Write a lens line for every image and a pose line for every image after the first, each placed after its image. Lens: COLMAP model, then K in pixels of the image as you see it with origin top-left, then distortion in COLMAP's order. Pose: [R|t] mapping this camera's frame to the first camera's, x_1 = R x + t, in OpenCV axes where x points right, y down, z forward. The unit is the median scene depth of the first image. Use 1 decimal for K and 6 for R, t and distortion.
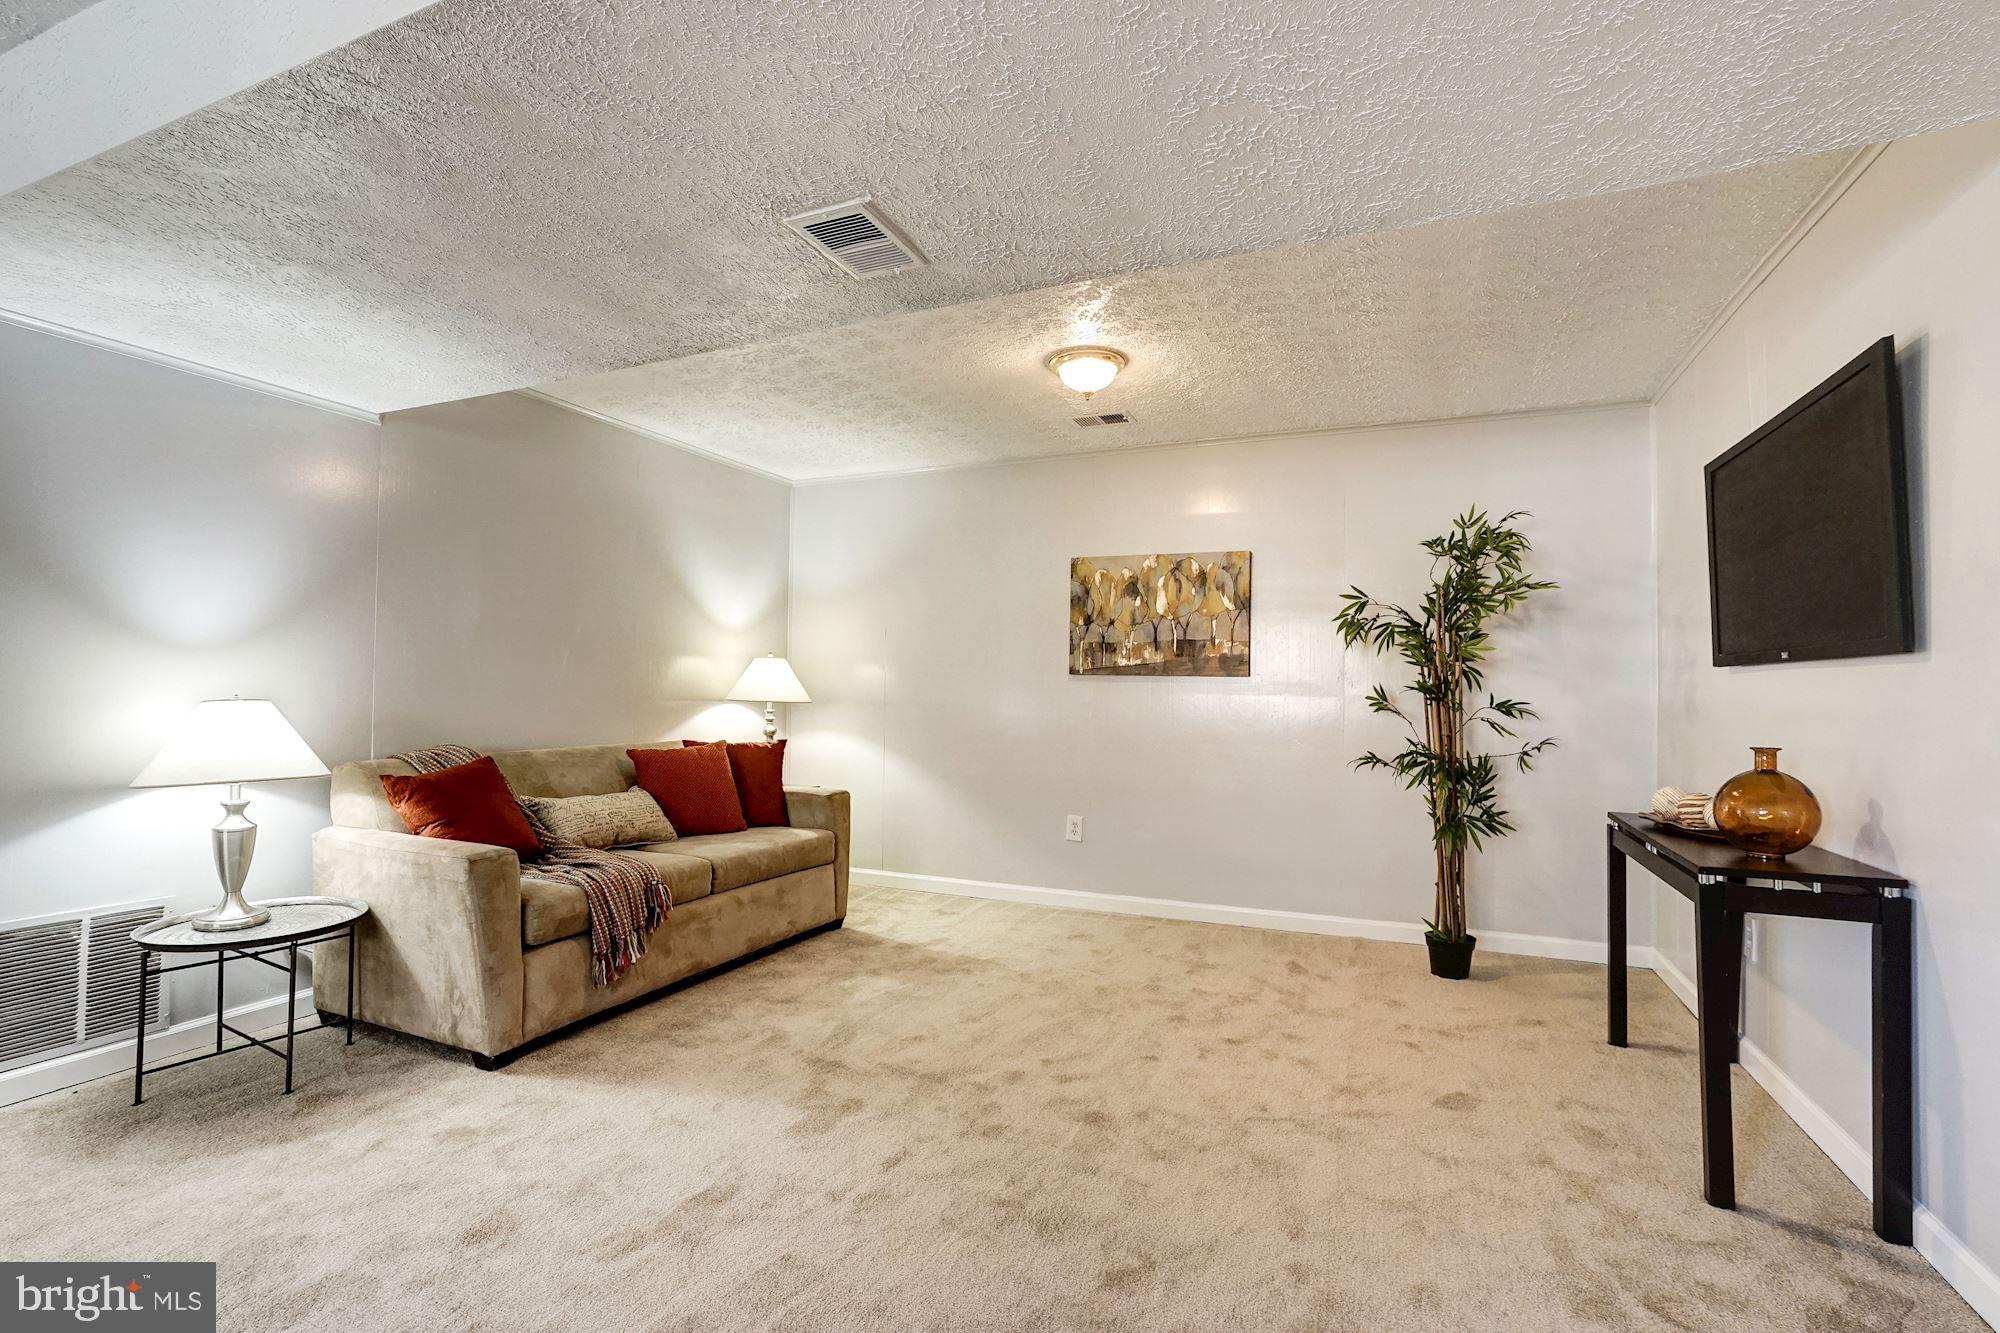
lens RADIAL K [[911.0, 0, 997.8], [0, 911.0, 676.9], [0, 0, 1]] dist [-0.037287, 0.019484]
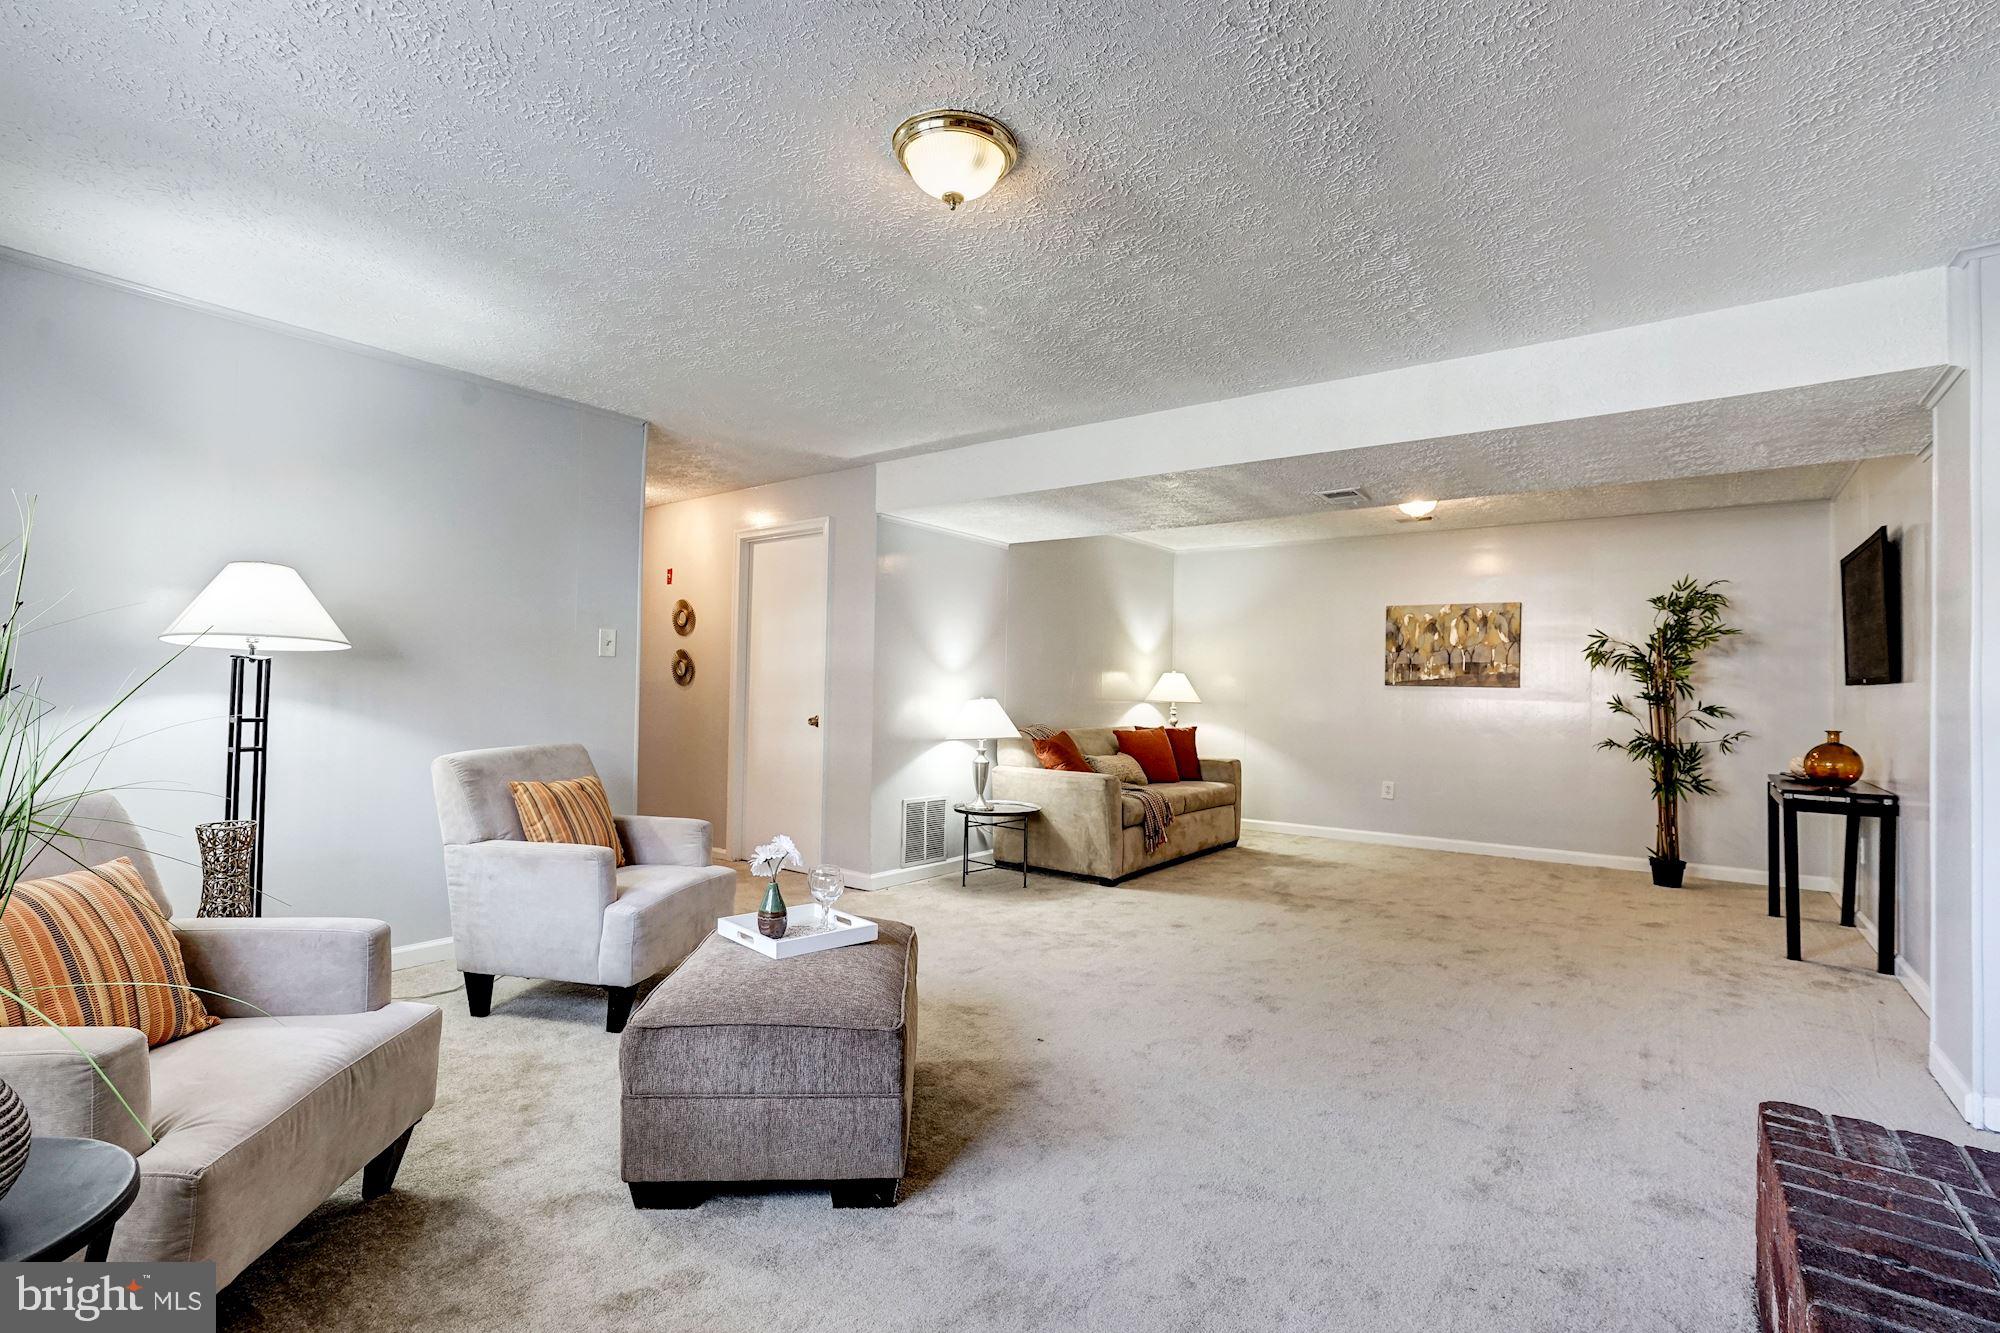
lens RADIAL K [[911.0, 0, 997.8], [0, 911.0, 676.9], [0, 0, 1]] dist [-0.037287, 0.019484]
pose [[0.973728, 0.002839, -0.227697, -0.246912], [-0.003322, 0.999993, -0.001738, -0.014782], [0.227690, 0.002448, 0.973731, -0.709276]]
